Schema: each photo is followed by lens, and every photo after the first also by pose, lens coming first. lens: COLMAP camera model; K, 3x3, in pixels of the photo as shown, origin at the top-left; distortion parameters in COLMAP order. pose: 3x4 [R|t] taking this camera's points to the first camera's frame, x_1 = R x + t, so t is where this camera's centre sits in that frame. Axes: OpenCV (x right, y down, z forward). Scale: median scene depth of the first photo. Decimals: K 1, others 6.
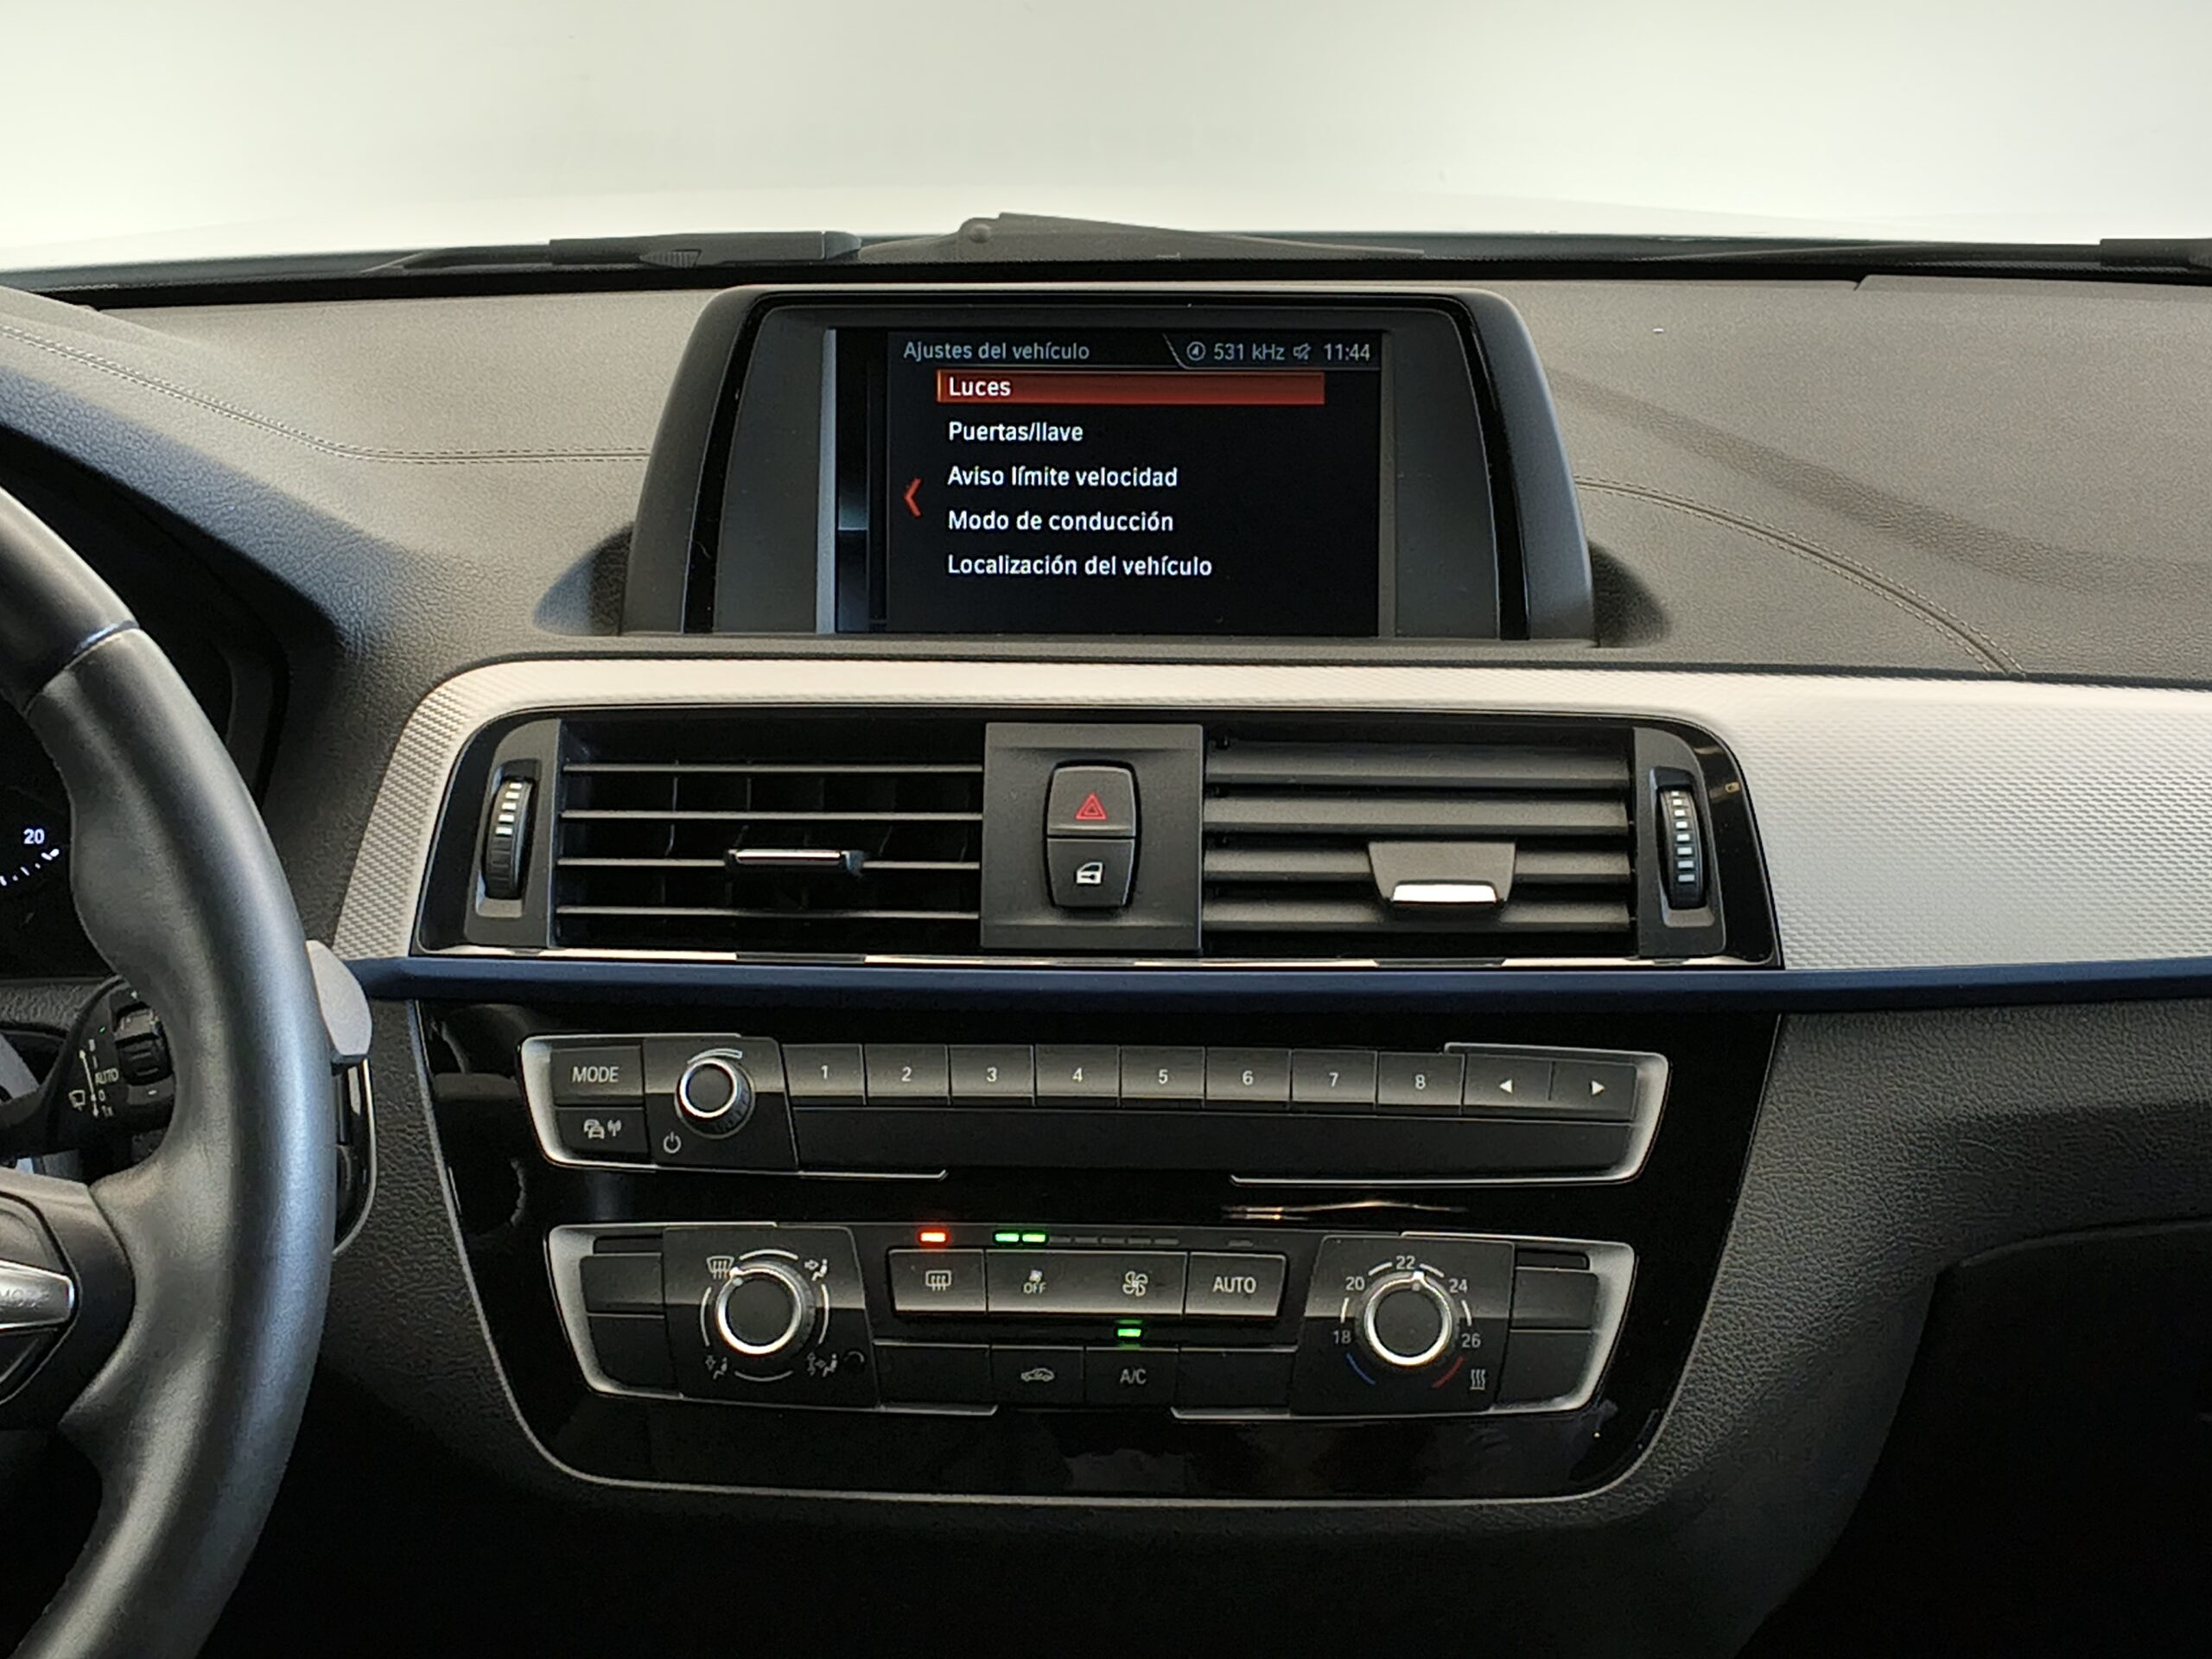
lens RADIAL K [[4046.9, 0, 1094.6], [0, 4046.9, 795.8], [0, 0, 1]] dist [0.116238, 0.000000]
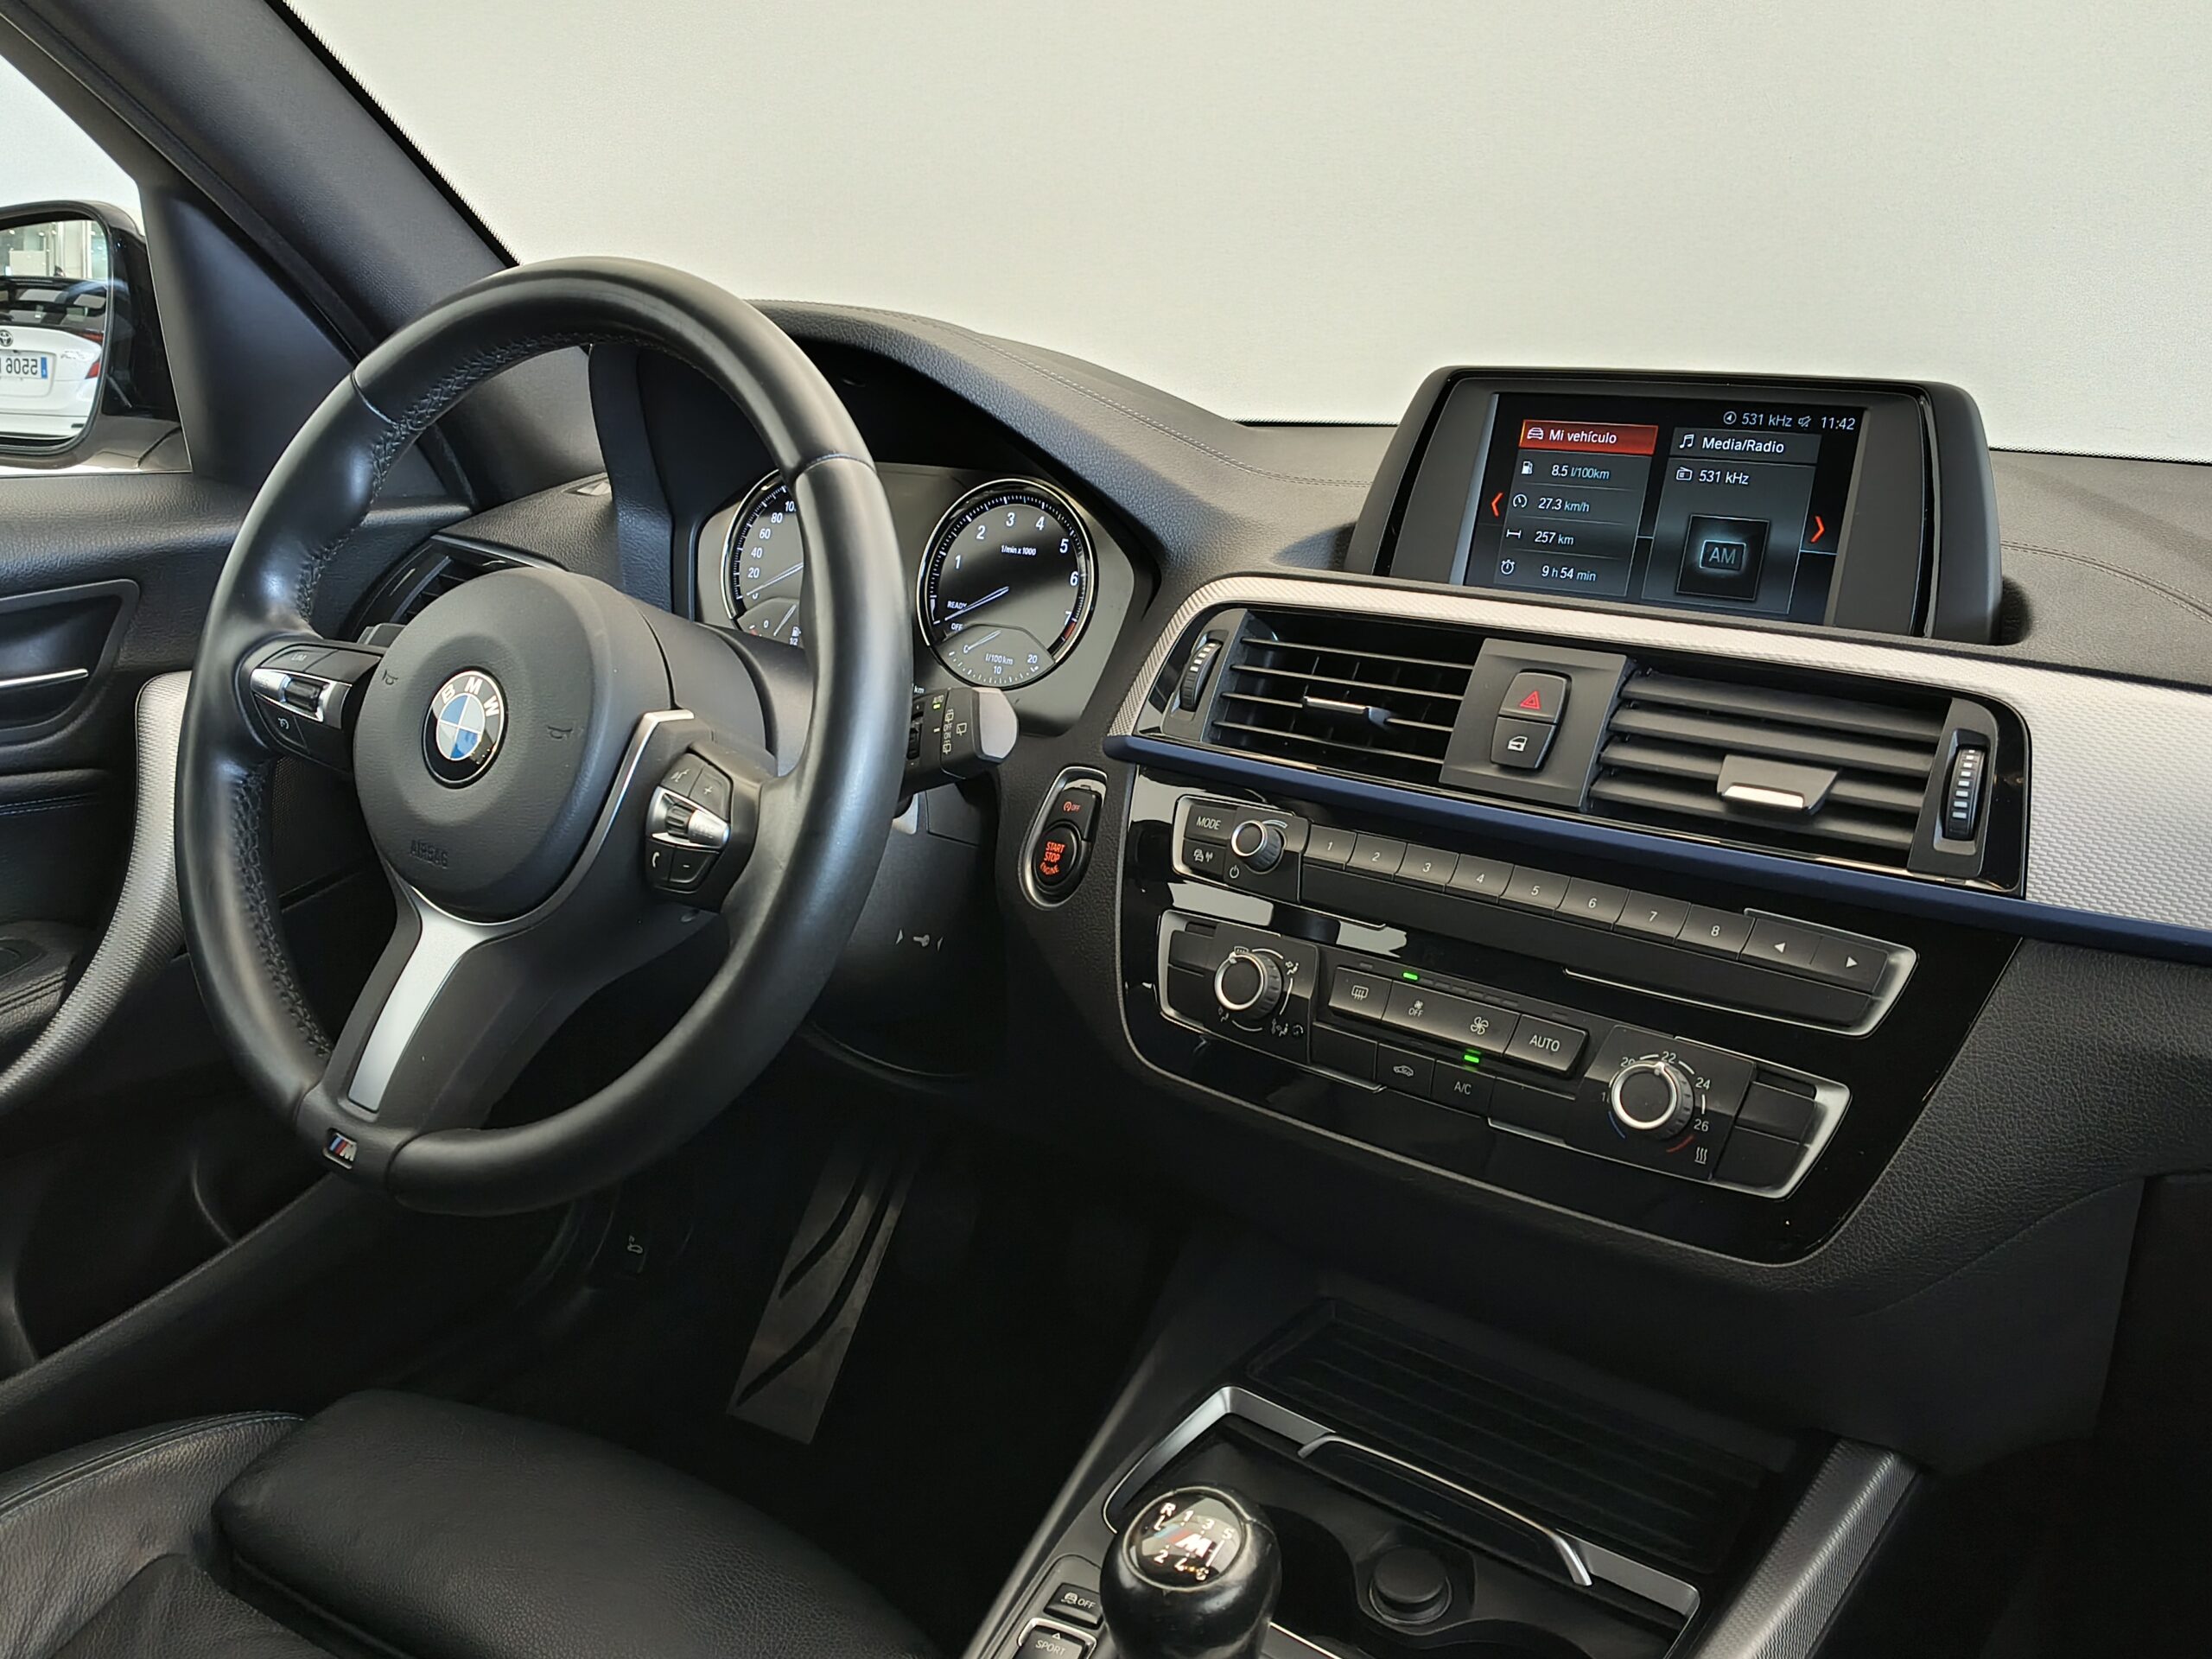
lens RADIAL K [[1894.9, 0, 1060.4], [0, 1894.9, 771.7], [0, 0, 1]] dist [0.047851, -0.133338]
pose [[0.799326, 0.155476, -0.580435, 0.261420], [-0.181182, 0.983351, 0.013893, 0.048955], [0.572932, 0.094059, 0.814188, 0.355766]]
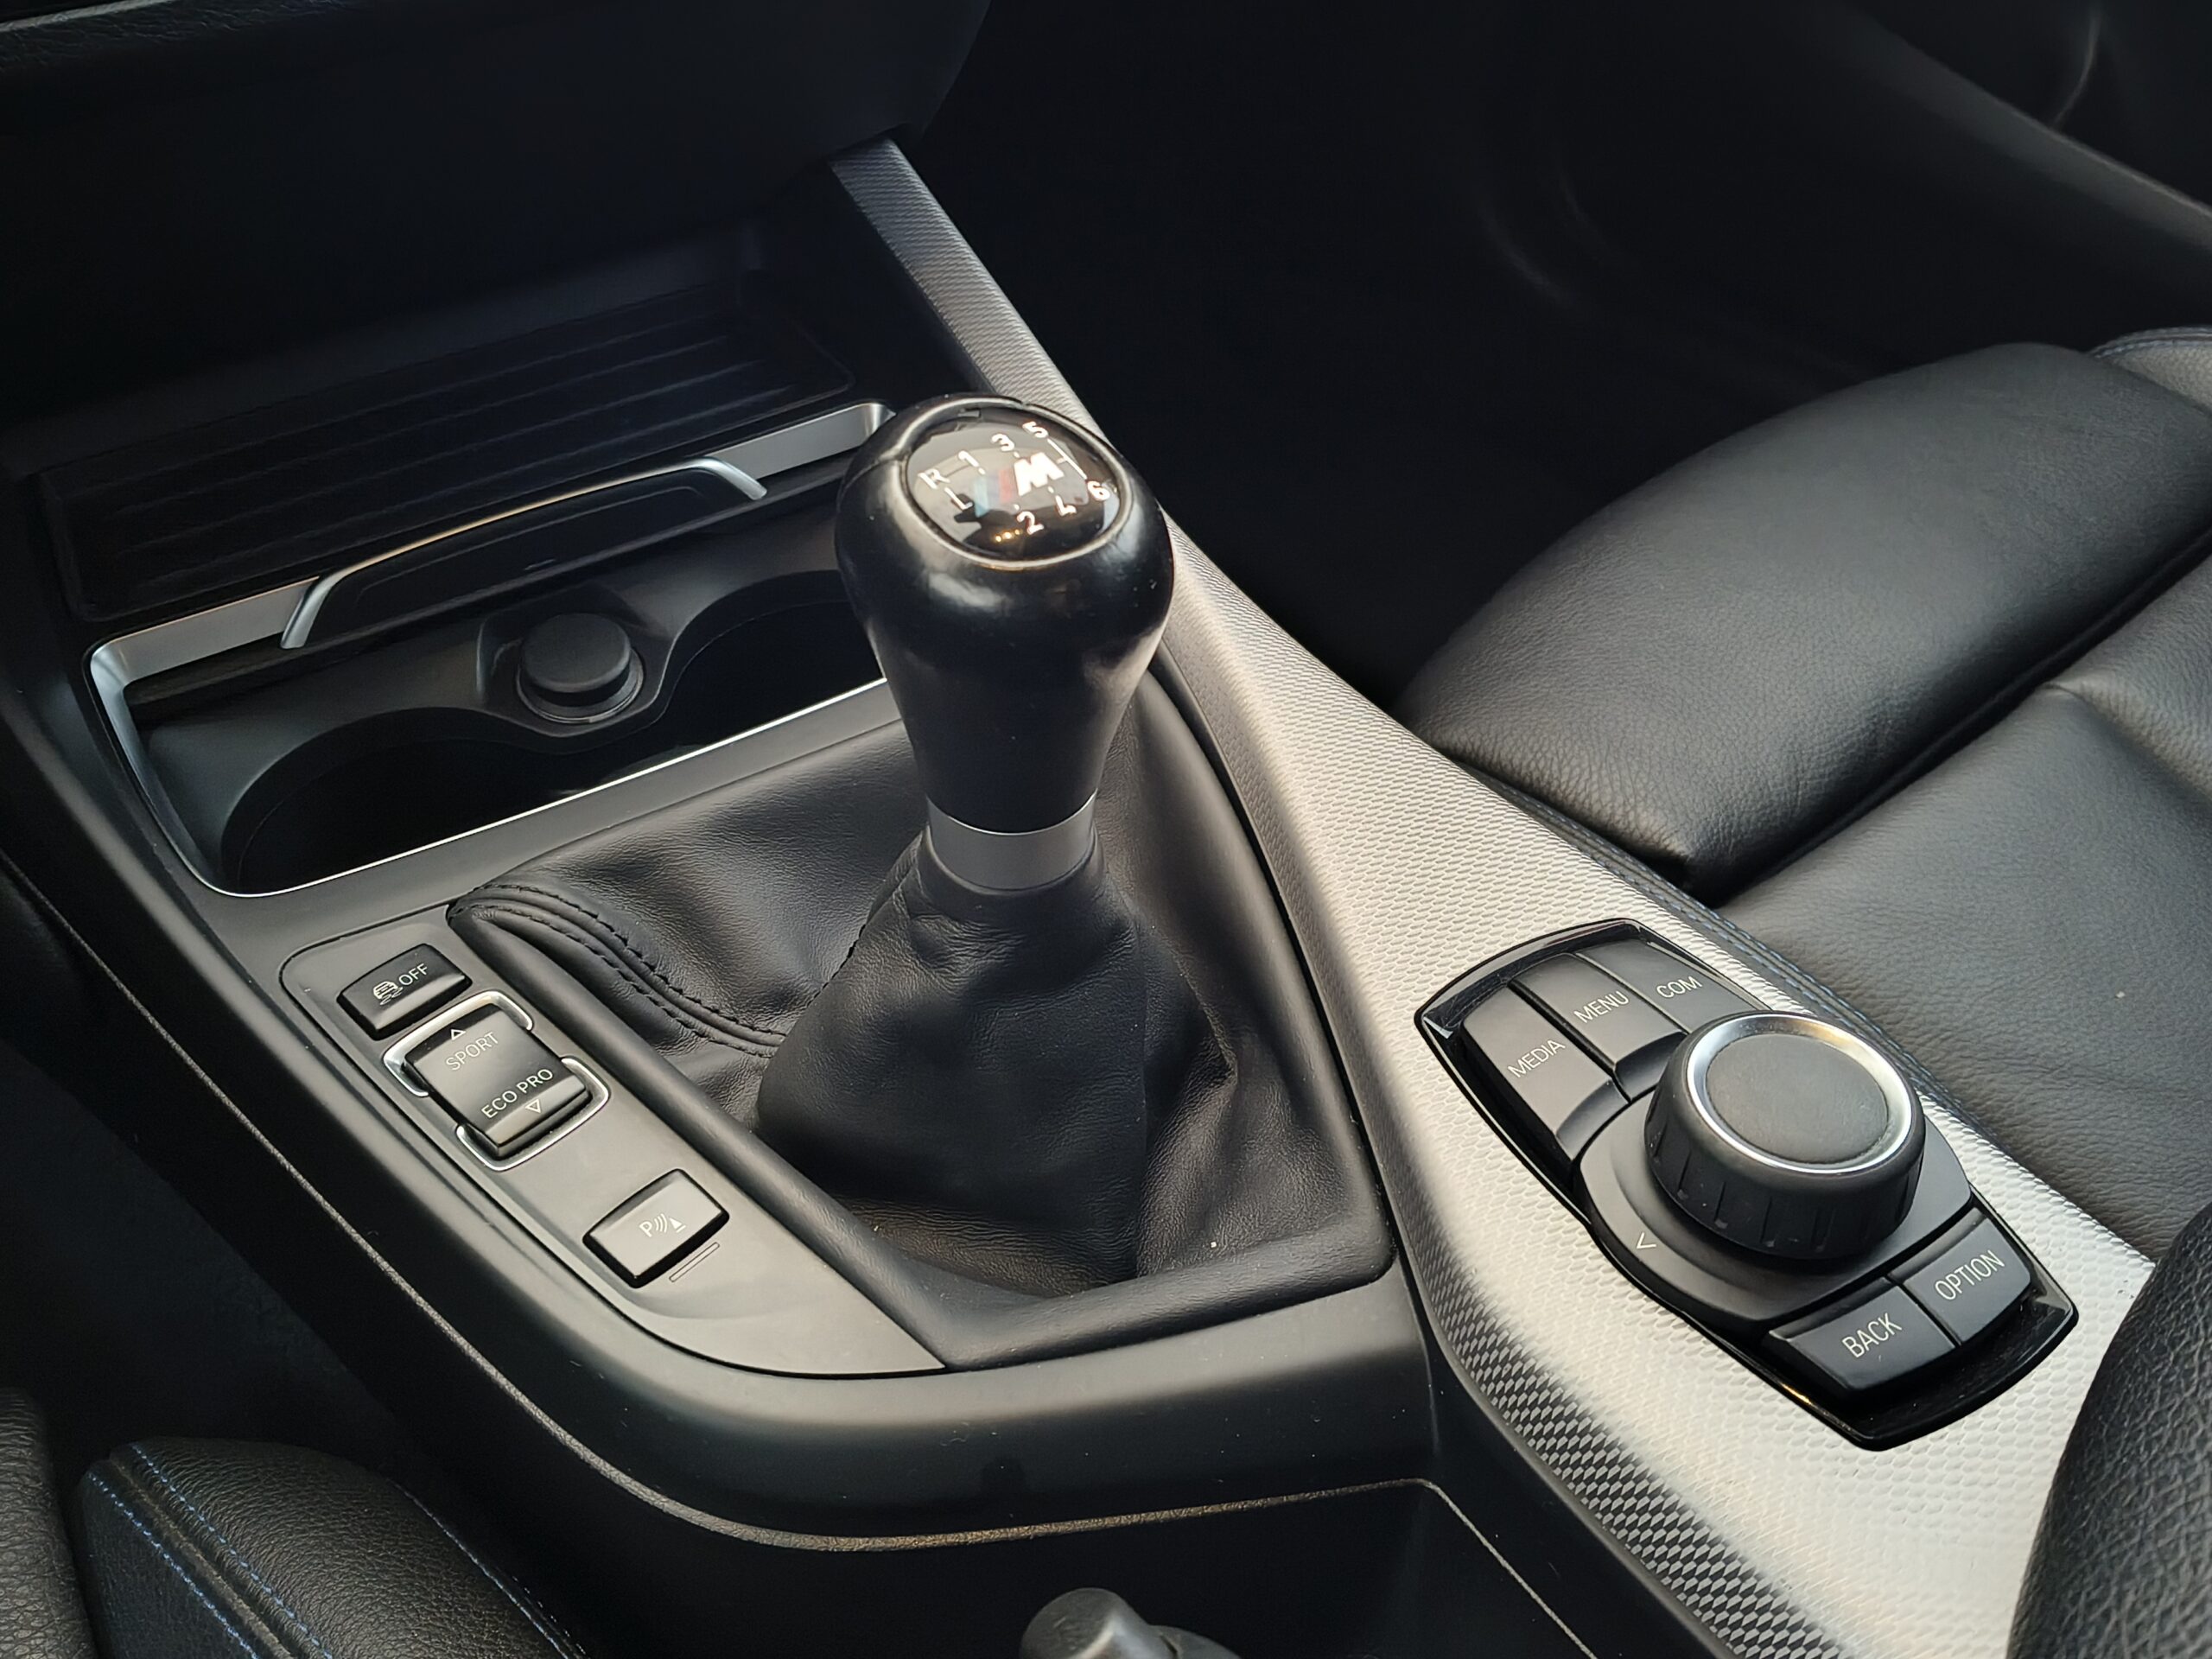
lens RADIAL K [[1894.9, 0, 1109.5], [0, 1894.9, 837.2], [0, 0, 1]] dist [0.047851, -0.133338]
pose [[0.813149, -0.394878, 0.427621, -0.107952], [0.181788, 0.870217, 0.457904, 0.177494], [-0.552939, -0.294608, 0.779400, 0.581934]]
